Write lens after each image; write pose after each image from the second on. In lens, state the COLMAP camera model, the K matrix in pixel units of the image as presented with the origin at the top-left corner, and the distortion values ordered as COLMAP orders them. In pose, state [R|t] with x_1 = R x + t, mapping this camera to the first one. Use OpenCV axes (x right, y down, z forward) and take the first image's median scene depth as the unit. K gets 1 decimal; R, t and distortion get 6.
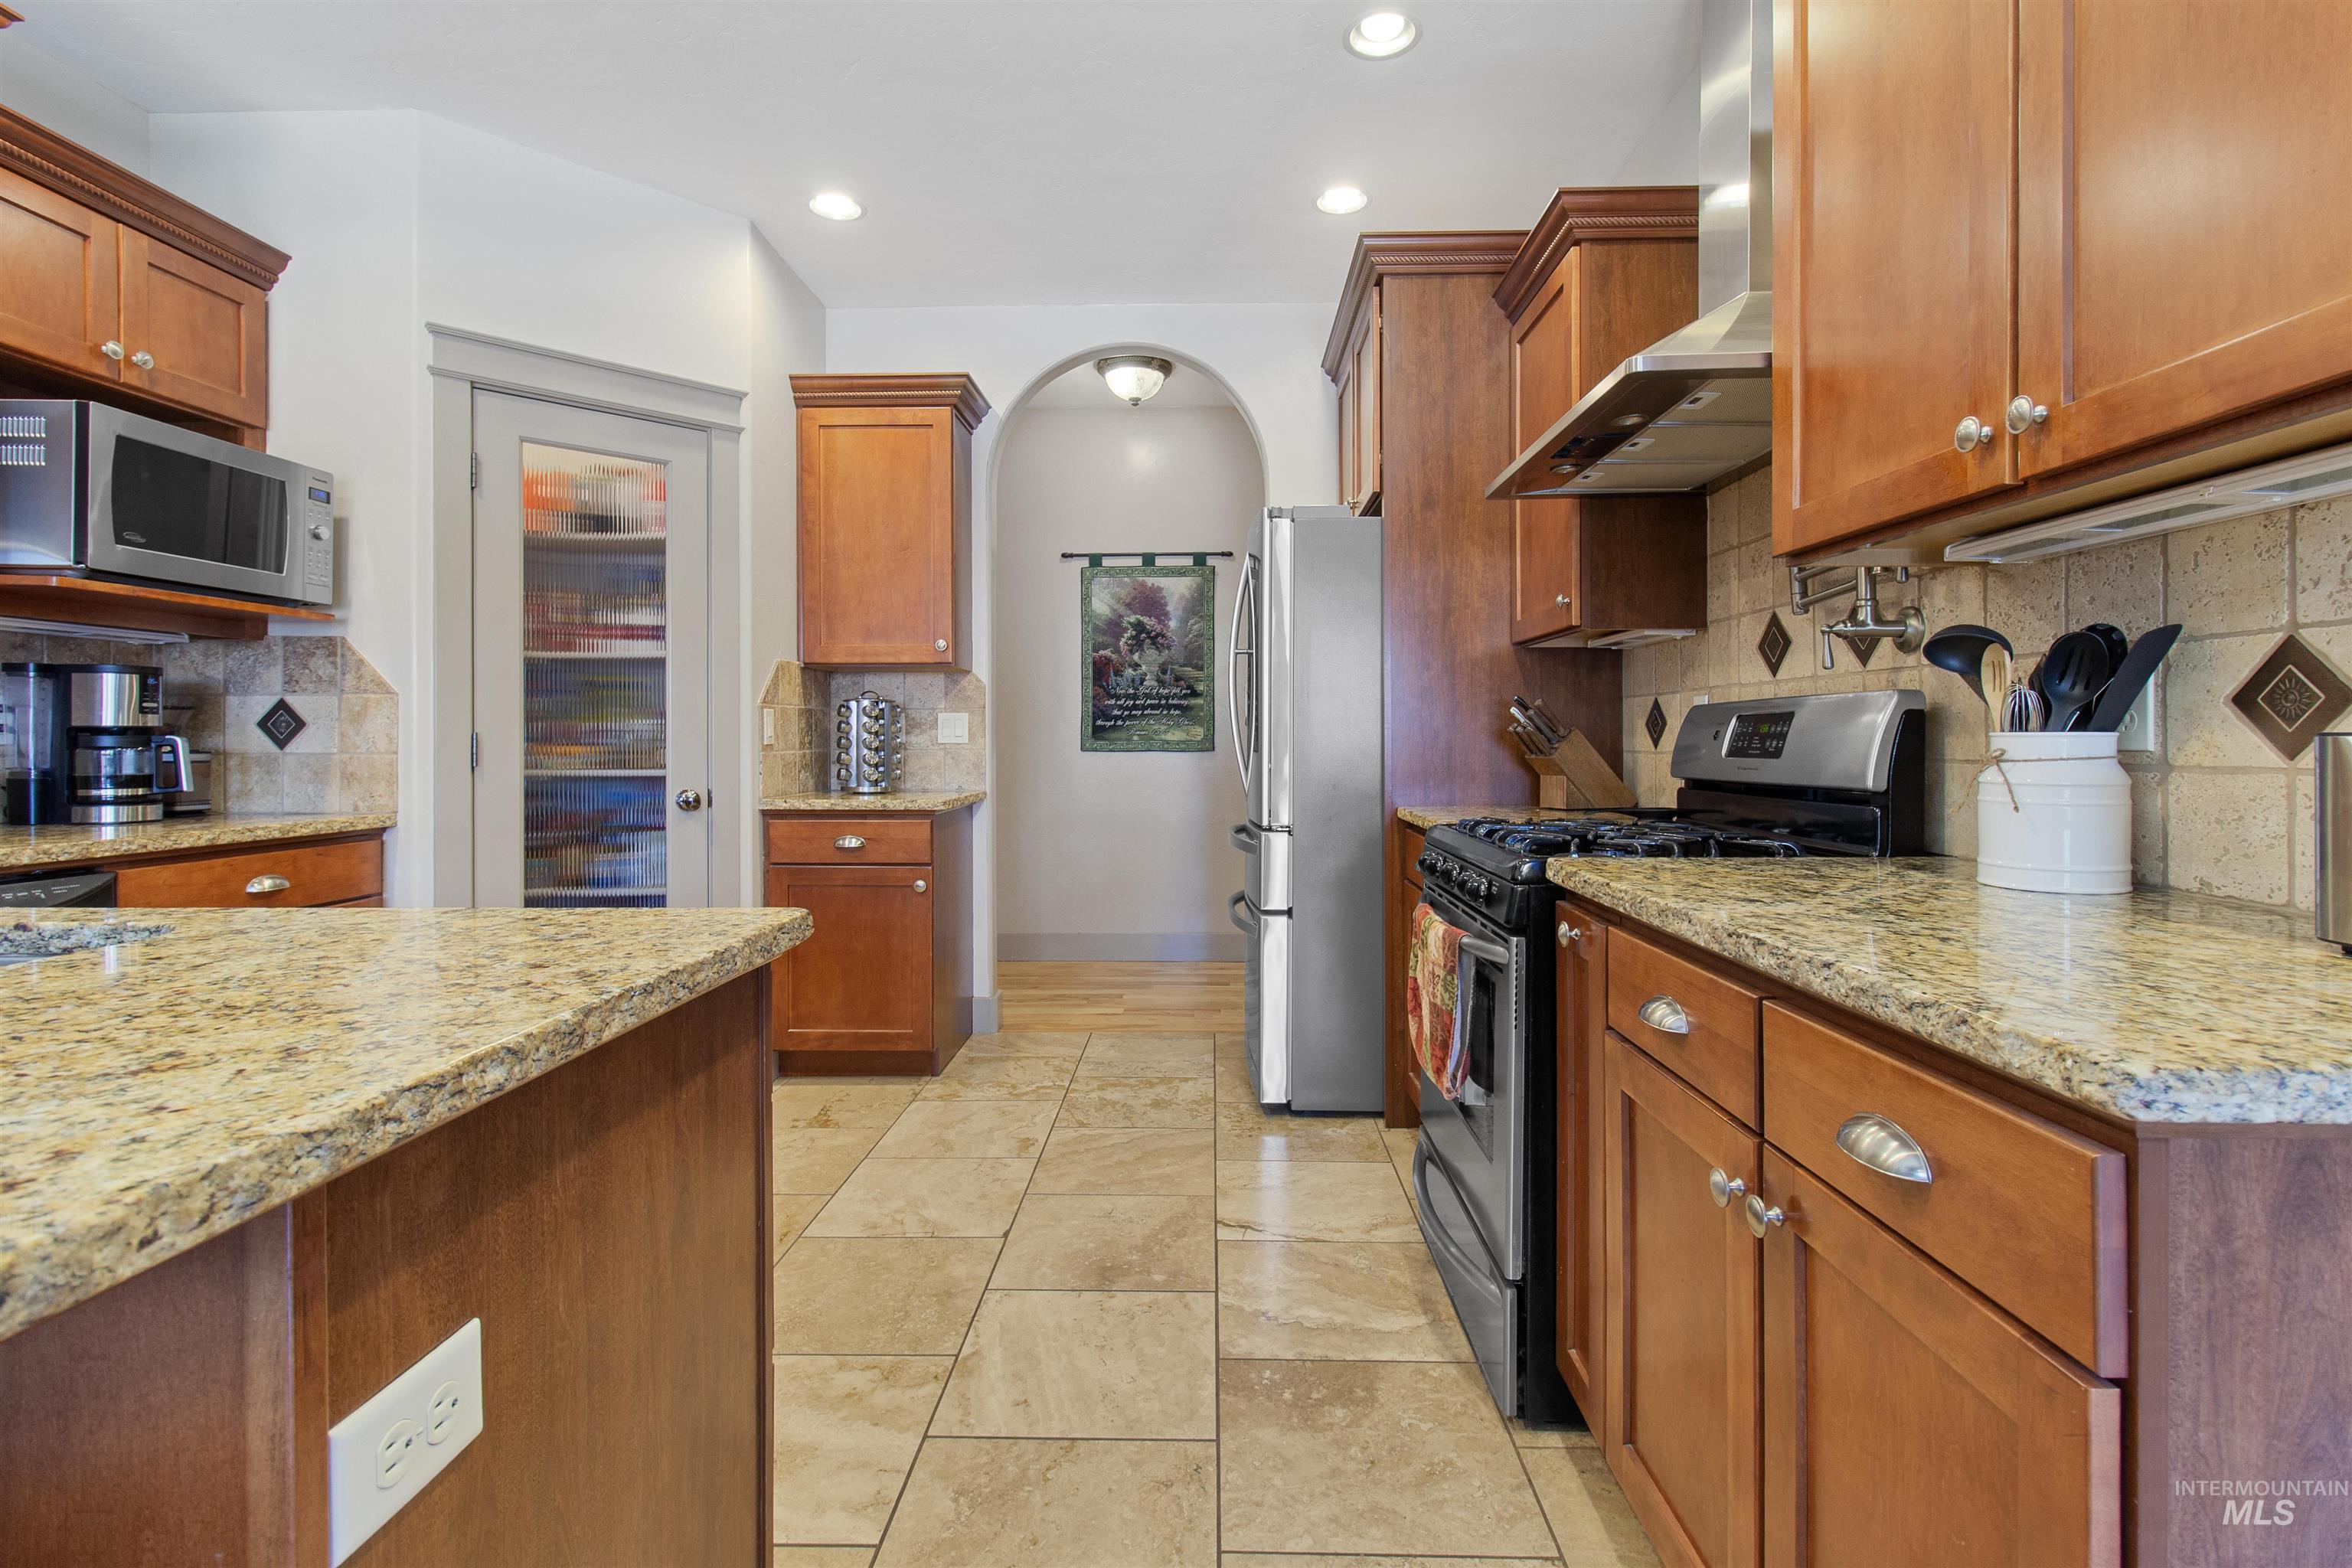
lens RADIAL K [[1087.8, 0, 1187.9], [0, 1087.8, 743.4], [0, 0, 1]] dist [0.000024, 0.001027]
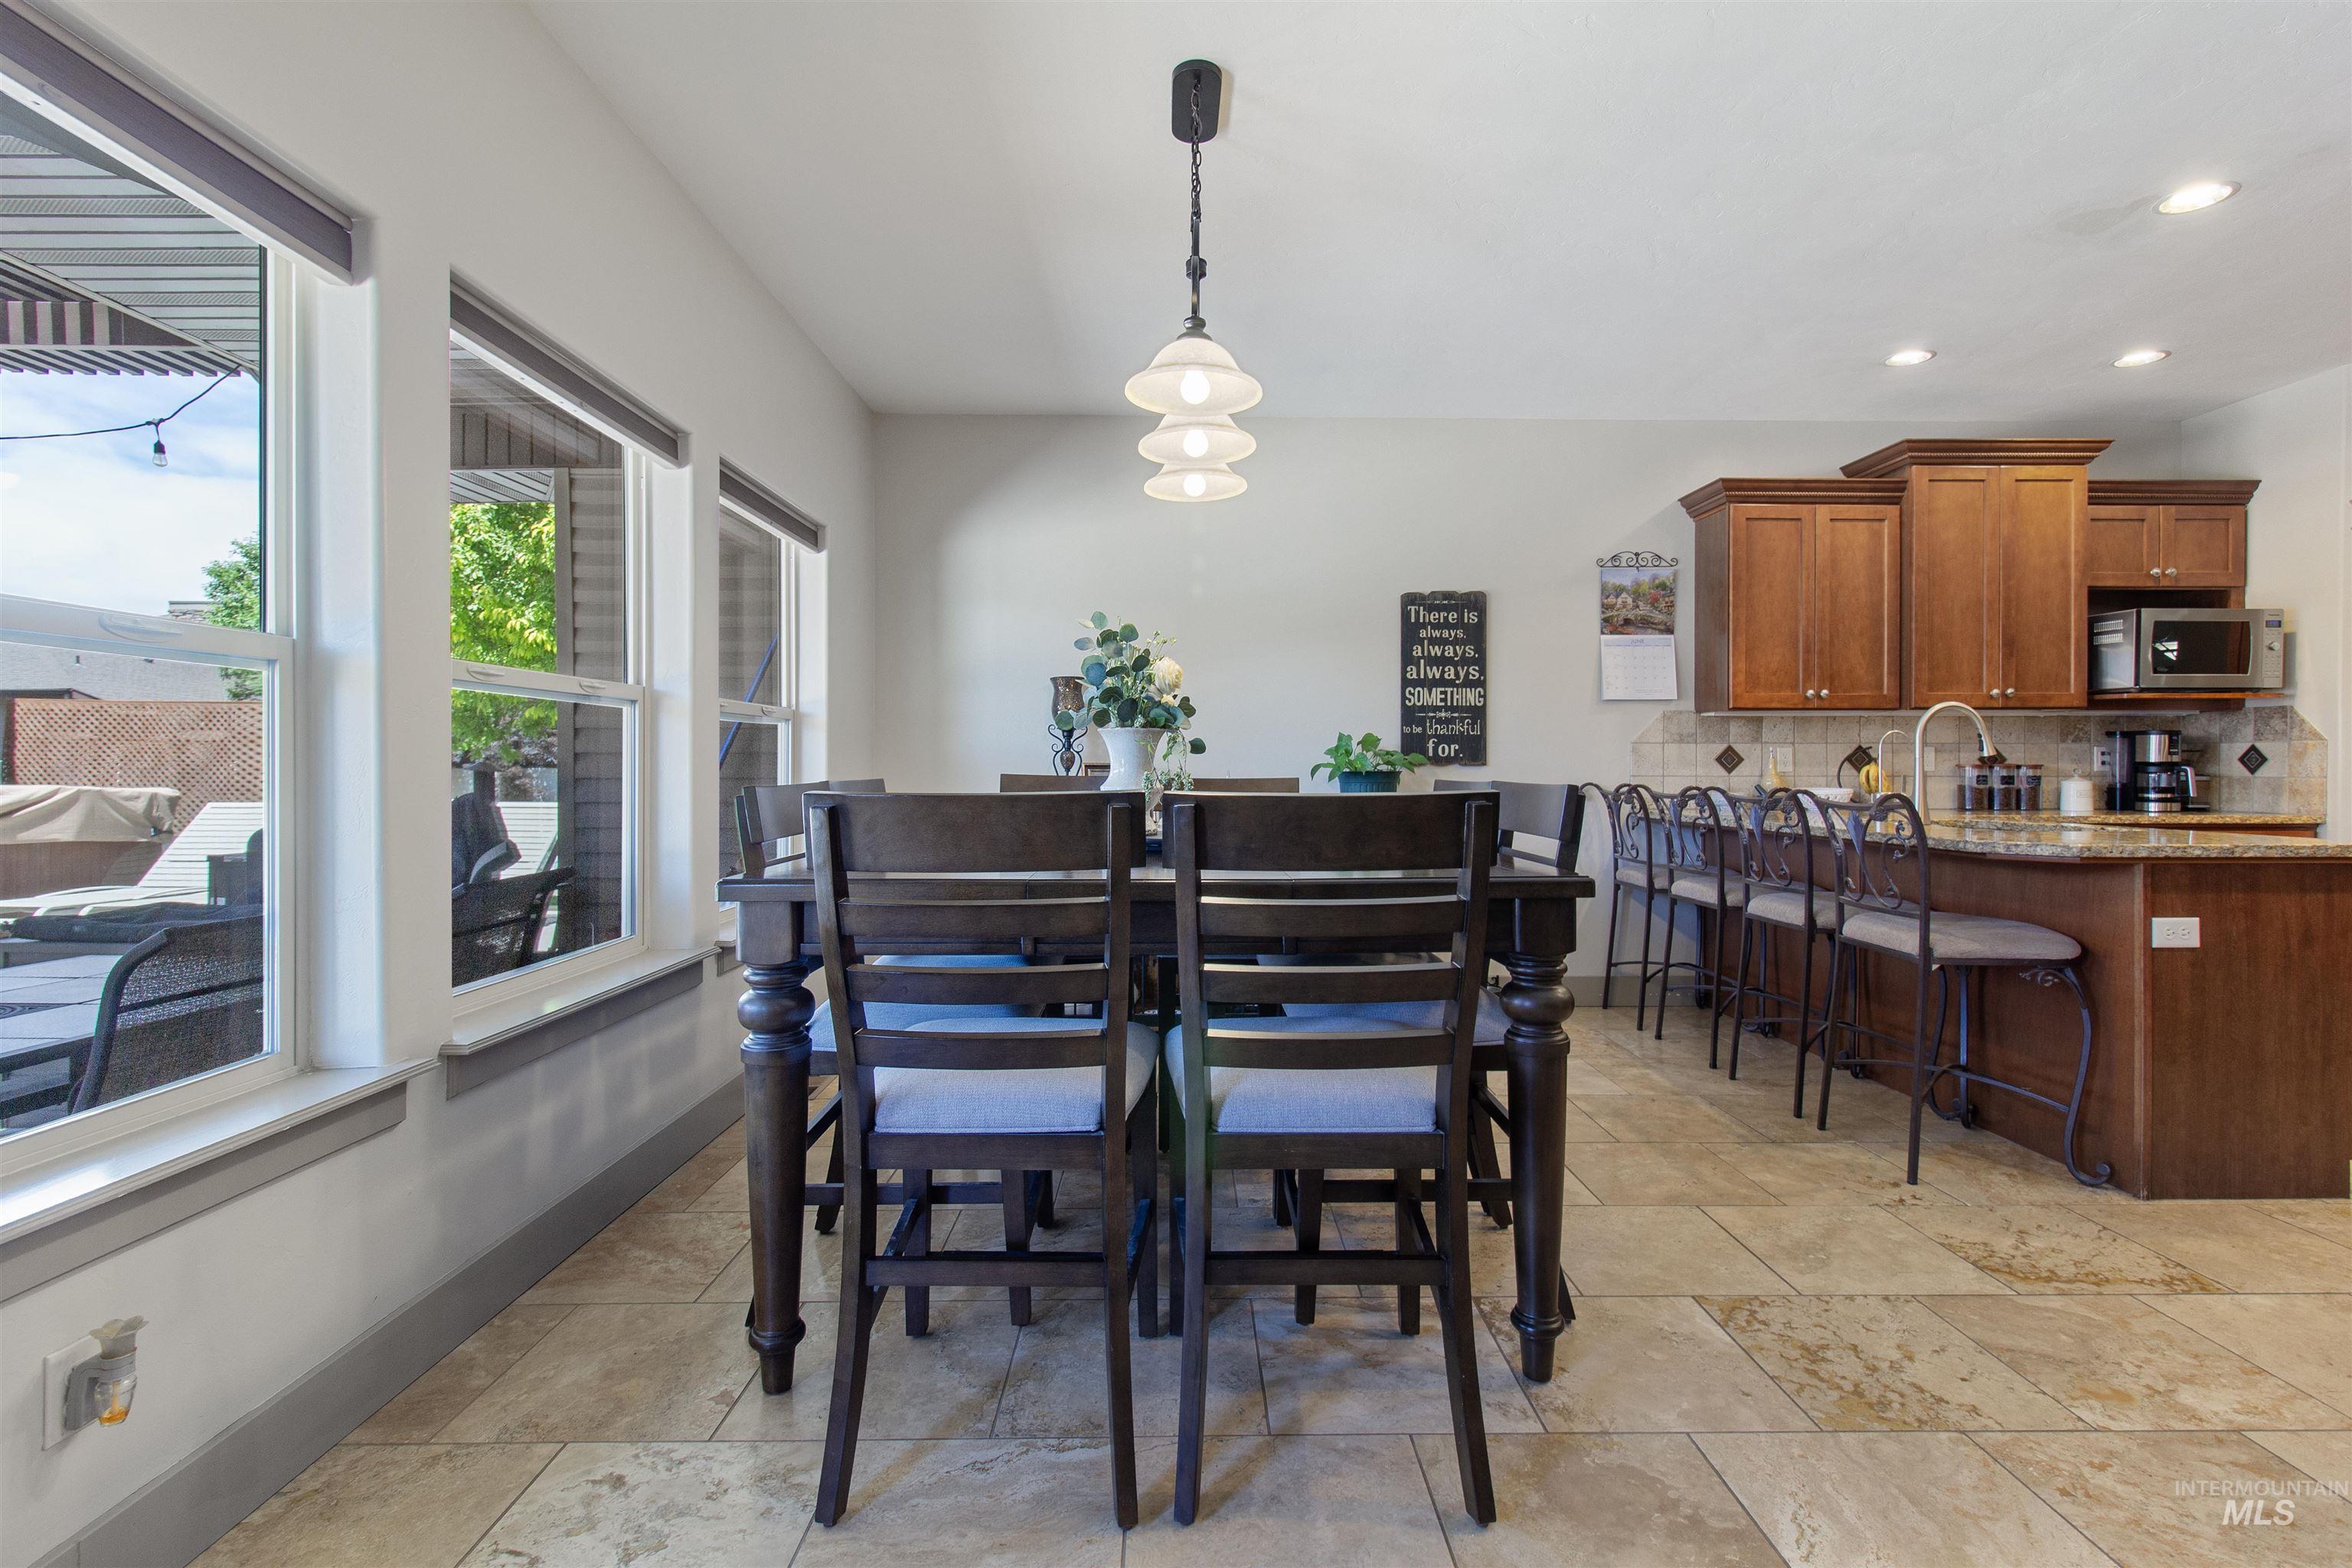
lens RADIAL K [[1087.8, 0, 1182.3], [0, 1087.8, 770.3], [0, 0, 1]] dist [0.000024, 0.001027]
pose [[0.030360, 0.004624, -0.999528, 0.815694], [-0.003912, 0.999982, 0.004508, -0.002273], [0.999531, 0.003773, 0.030377, -0.719807]]
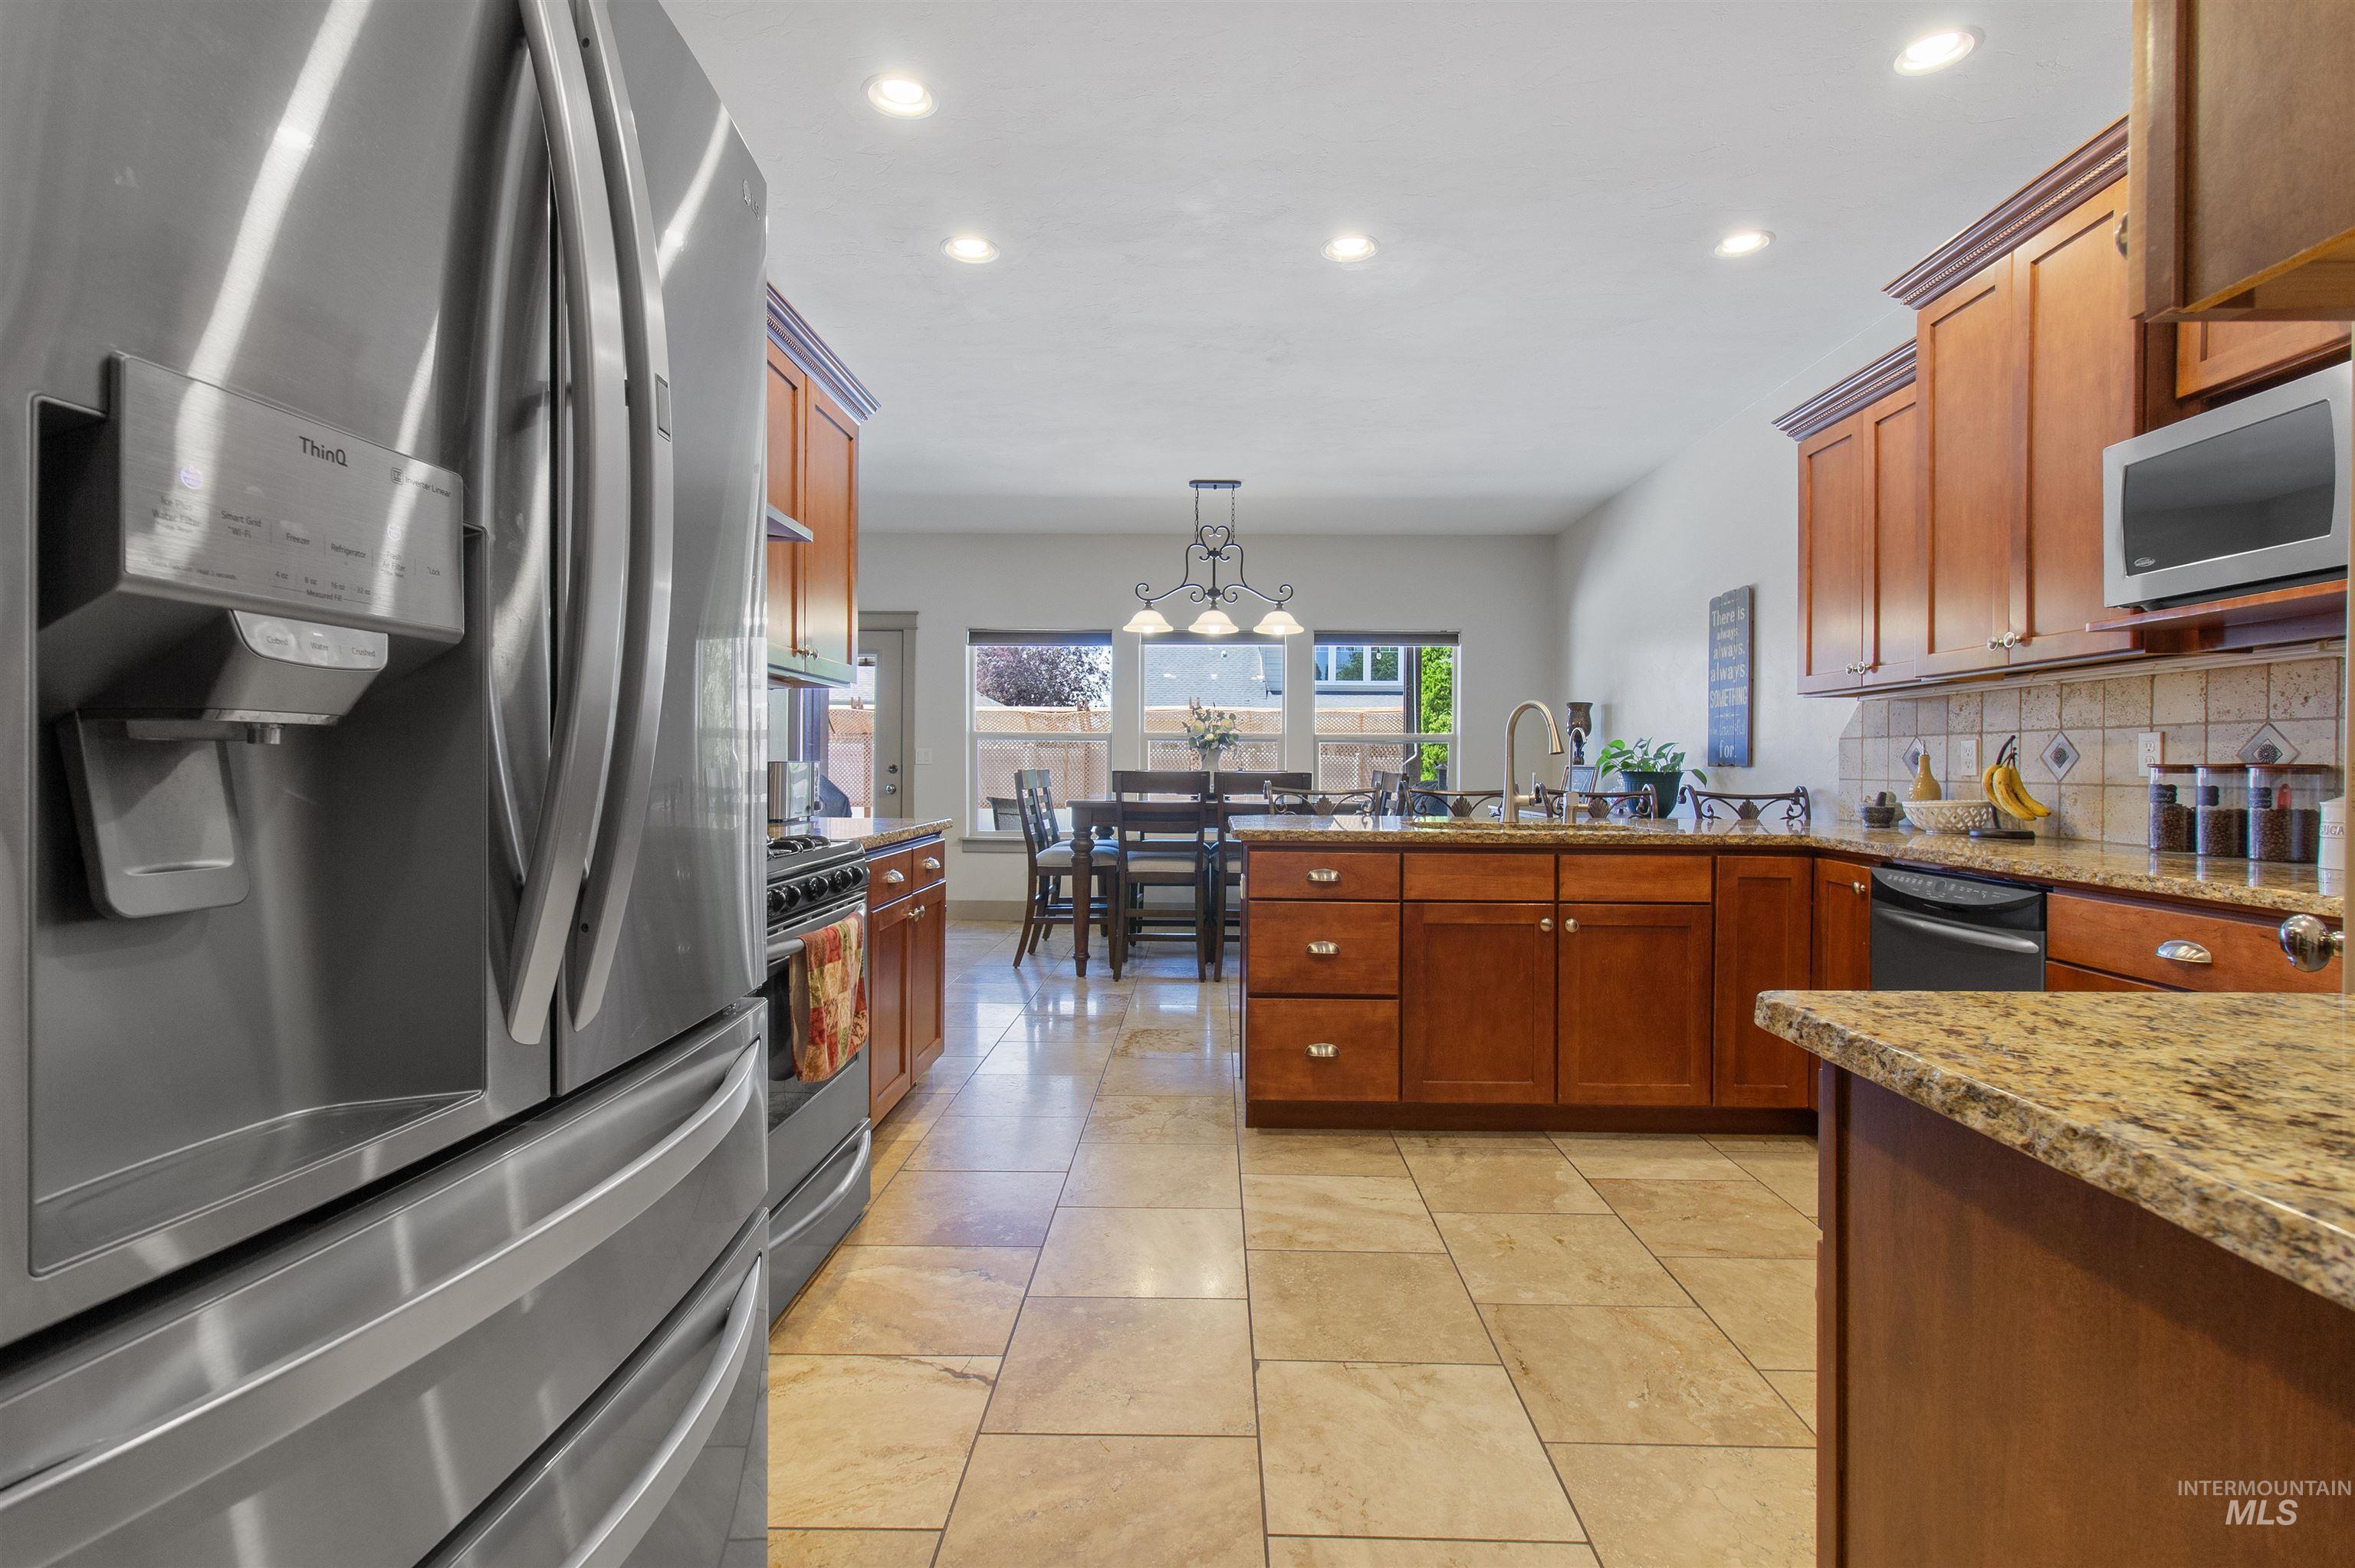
lens RADIAL K [[1089.0, 0, 1195.9], [0, 1089.0, 773.9], [0, 0, 1]] dist [0.000024, 0.001027]
pose [[-0.999971, -0.005452, -0.005238, -0.101848], [-0.005509, 0.999925, 0.010926, -0.006191], [0.005178, 0.010954, -0.999927, 1.608899]]
